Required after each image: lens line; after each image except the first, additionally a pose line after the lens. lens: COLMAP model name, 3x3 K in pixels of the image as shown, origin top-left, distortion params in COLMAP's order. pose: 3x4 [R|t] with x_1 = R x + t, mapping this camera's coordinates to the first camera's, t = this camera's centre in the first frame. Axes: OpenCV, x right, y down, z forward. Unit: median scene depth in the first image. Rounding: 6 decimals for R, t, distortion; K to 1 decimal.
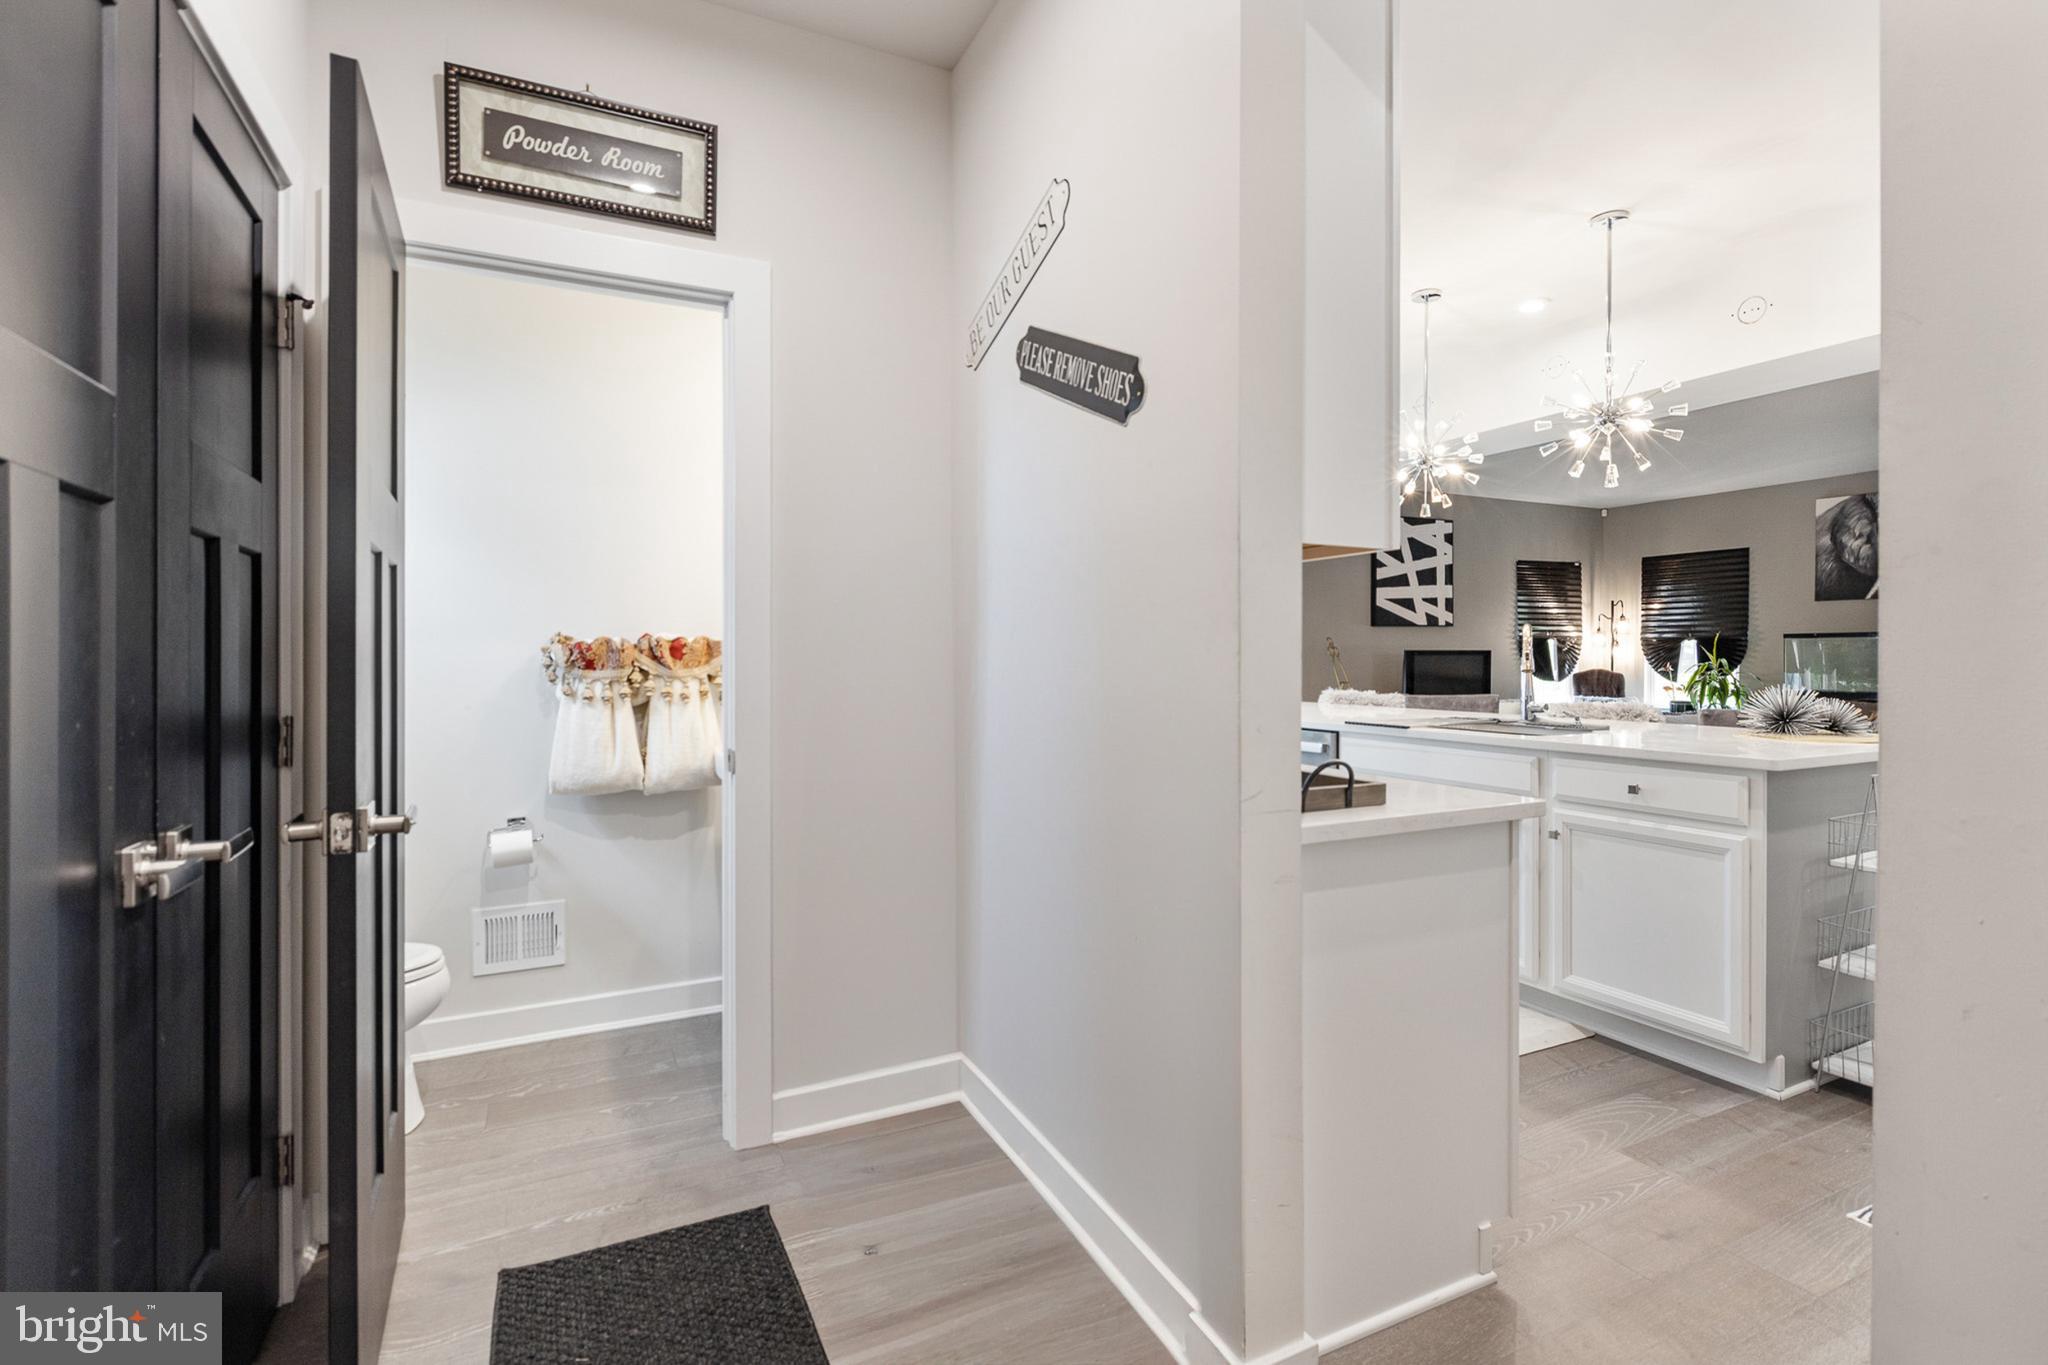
lens RADIAL K [[975.3, 0, 1026.7], [0, 975.3, 676.3], [0, 0, 1]] dist [0.000886, -0.000016]
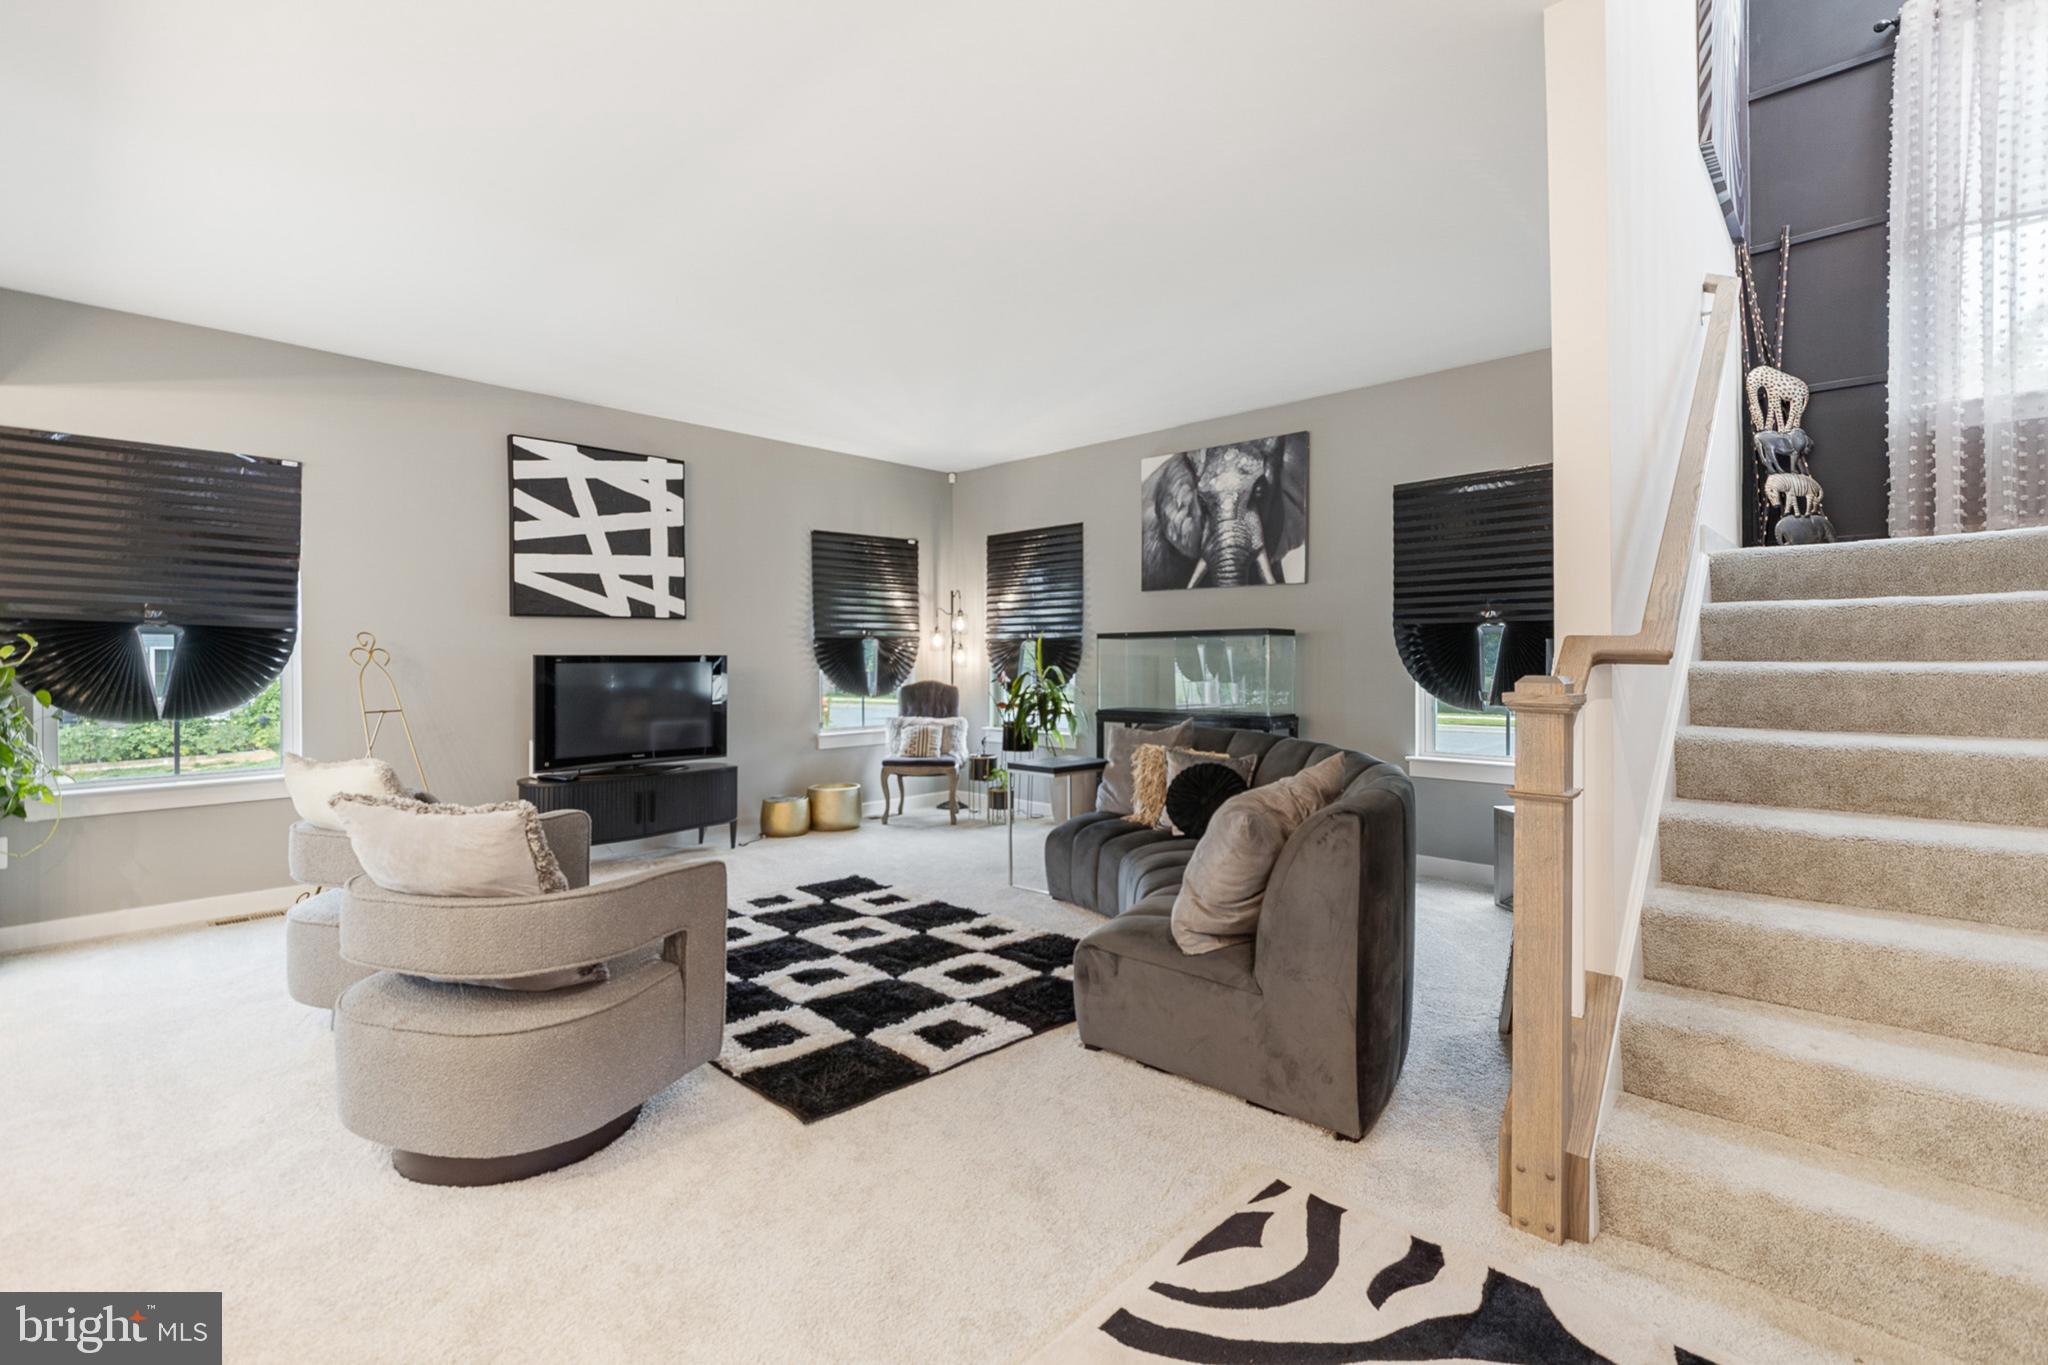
lens RADIAL K [[920.2, 0, 1023.0], [0, 920.2, 673.2], [0, 0, 1]] dist [-0.003689, -0.000004]
pose [[0.936857, -0.005940, 0.349662, 0.437641], [0.008286, 0.999952, -0.005215, -0.009428], [-0.349615, 0.007783, 0.936861, 0.333481]]
